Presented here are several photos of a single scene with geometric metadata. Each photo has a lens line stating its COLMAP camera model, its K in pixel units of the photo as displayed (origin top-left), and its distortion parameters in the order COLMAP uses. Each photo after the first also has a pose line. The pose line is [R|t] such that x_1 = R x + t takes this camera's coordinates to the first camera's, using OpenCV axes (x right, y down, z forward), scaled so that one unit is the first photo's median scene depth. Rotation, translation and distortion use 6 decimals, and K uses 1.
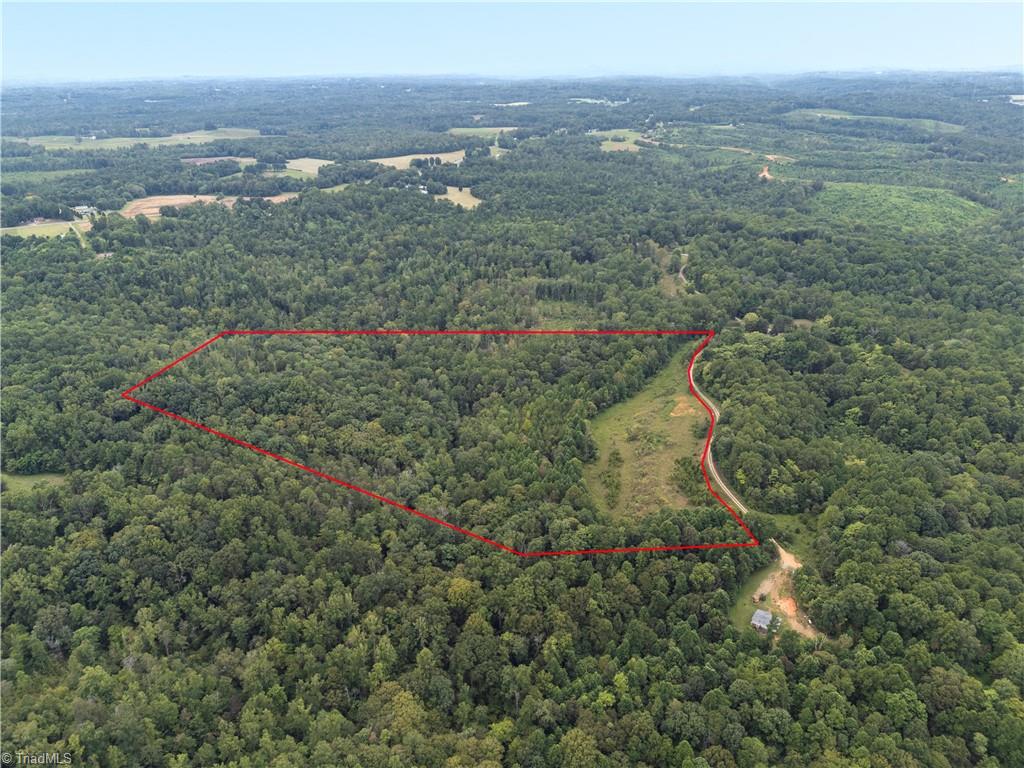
lens RADIAL K [[747.8, 0, 512.0], [0, 747.8, 384.0], [0, 0, 1]] dist [0.086337, -0.063322]
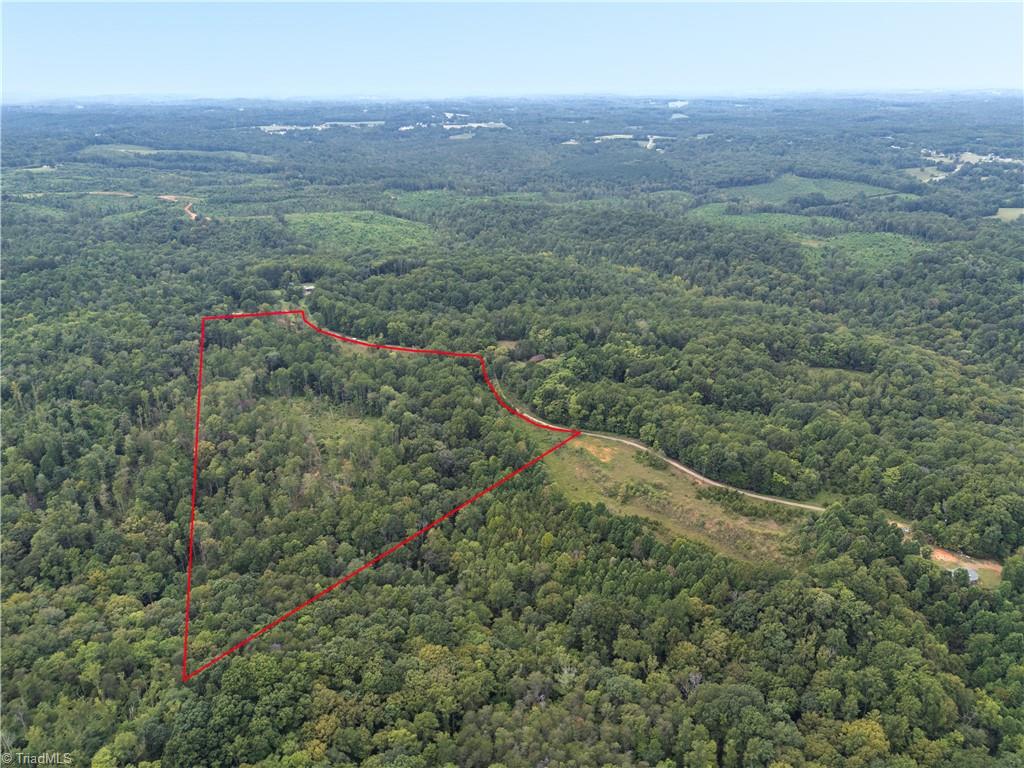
lens RADIAL K [[747.8, 0, 512.0], [0, 747.8, 384.0], [0, 0, 1]] dist [0.086337, -0.063322]
pose [[0.573567, -0.301343, 0.761717, -0.303804], [0.330272, 0.936019, 0.121607, -0.113905], [-0.749628, 0.181824, 0.636395, 0.268560]]
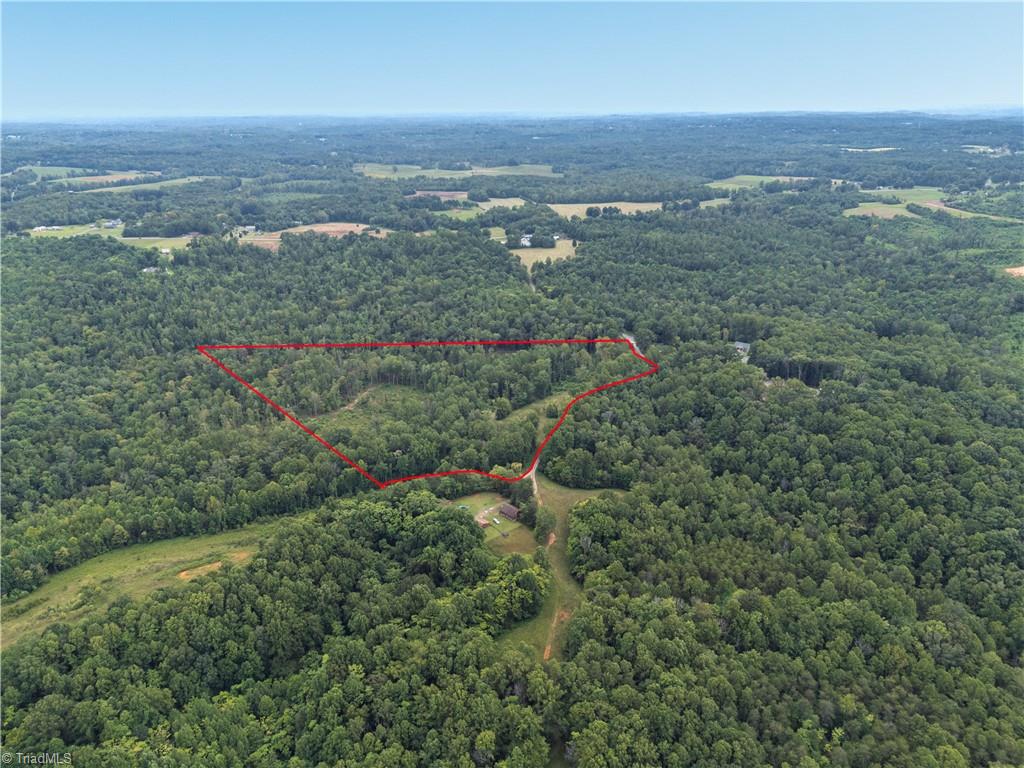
lens RADIAL K [[747.8, 0, 512.0], [0, 747.8, 384.0], [0, 0, 1]] dist [0.086337, -0.063322]
pose [[0.844365, 0.198550, -0.497620, 0.470207], [-0.220012, 0.975368, 0.015854, -0.129050], [0.488511, 0.096096, 0.867250, 0.281820]]
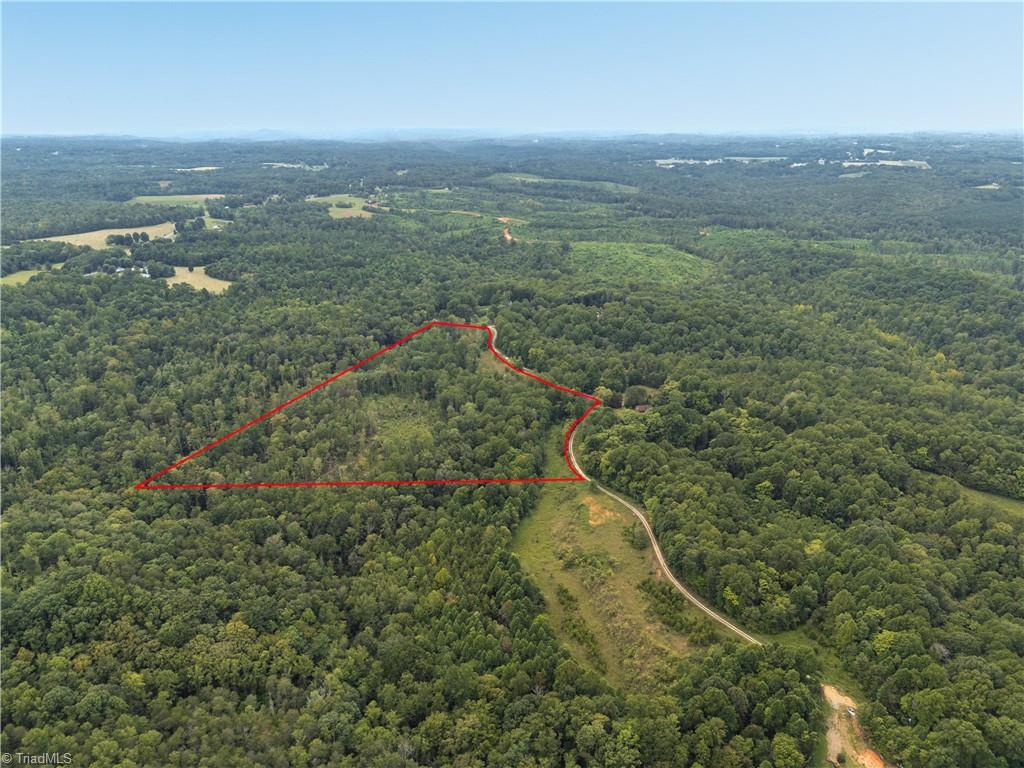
lens RADIAL K [[747.8, 0, 512.0], [0, 747.8, 384.0], [0, 0, 1]] dist [0.086337, -0.063322]
pose [[0.918173, -0.123714, 0.376369, -0.100655], [0.151254, 0.987497, -0.044397, -0.052866], [-0.366171, 0.097691, 0.925406, 0.122849]]
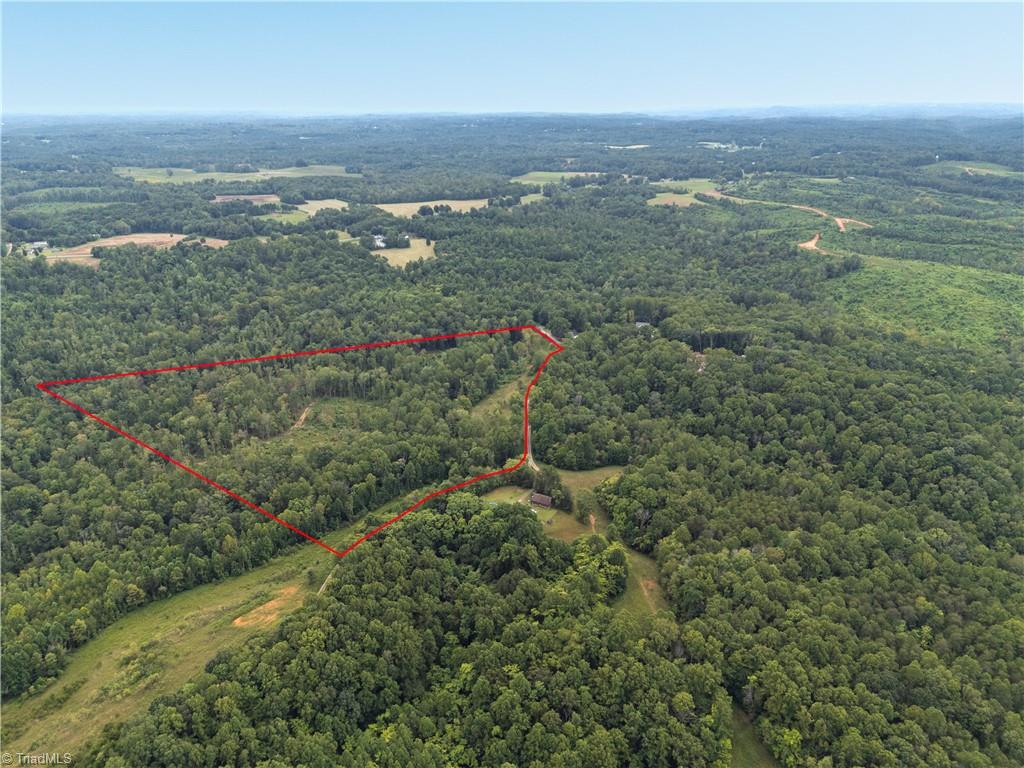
lens RADIAL K [[747.8, 0, 512.0], [0, 747.8, 384.0], [0, 0, 1]] dist [0.086337, -0.063322]
pose [[0.969614, 0.095558, -0.225203, 0.334843], [-0.105526, 0.993881, -0.032623, -0.100032], [0.220708, 0.055396, 0.973766, 0.219721]]
